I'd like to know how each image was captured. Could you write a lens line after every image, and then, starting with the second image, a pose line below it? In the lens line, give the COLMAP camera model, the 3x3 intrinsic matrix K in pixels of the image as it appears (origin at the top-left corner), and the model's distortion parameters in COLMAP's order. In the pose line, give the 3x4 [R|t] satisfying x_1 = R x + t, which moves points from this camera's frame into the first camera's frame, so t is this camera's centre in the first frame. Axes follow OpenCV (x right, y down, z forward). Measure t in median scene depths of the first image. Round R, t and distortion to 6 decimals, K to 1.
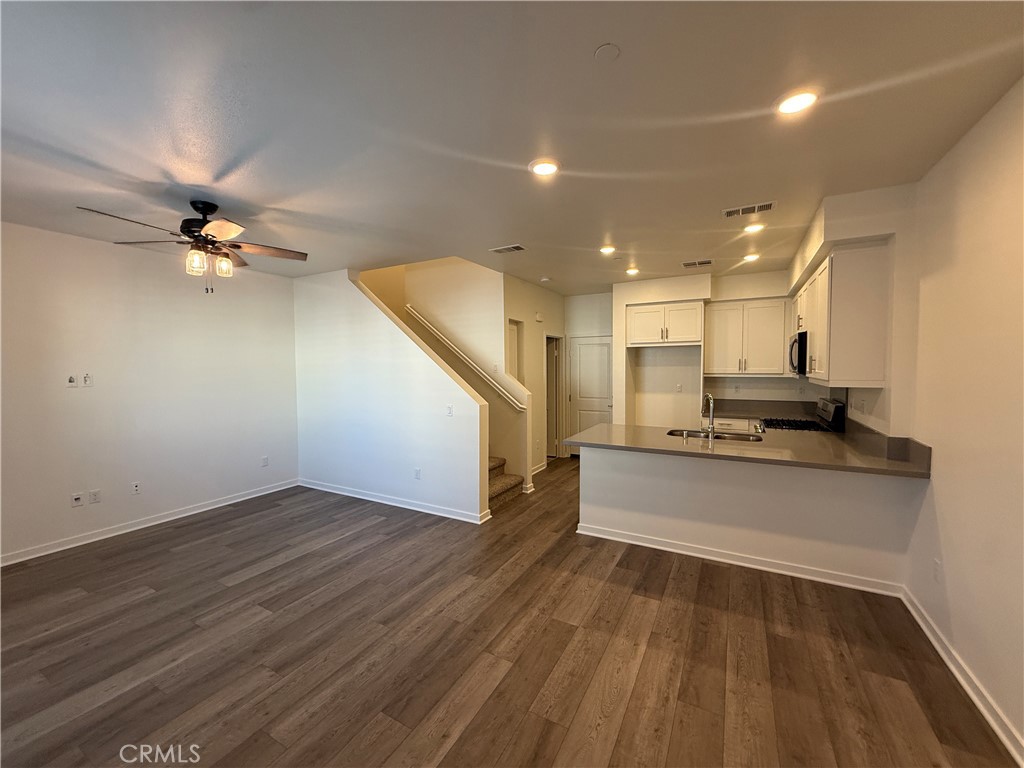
lens RADIAL K [[406.8, 0, 515.2], [0, 406.8, 382.3], [0, 0, 1]] dist [0.001990, 0.000195]
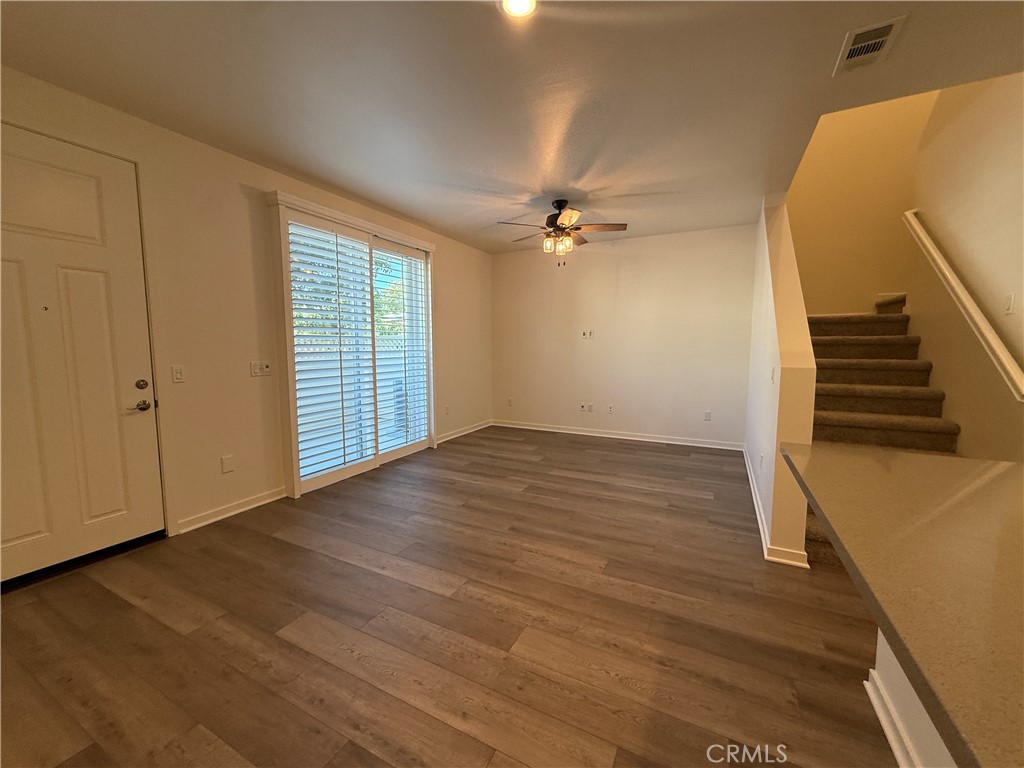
lens RADIAL K [[406.8, 0, 508.4], [0, 406.8, 386.2], [0, 0, 1]] dist [0.001990, 0.000195]
pose [[0.024227, 0.108240, -0.993830, 0.683413], [-0.038531, 0.993484, 0.107263, 0.048073], [0.998964, 0.035695, 0.028240, 0.804669]]
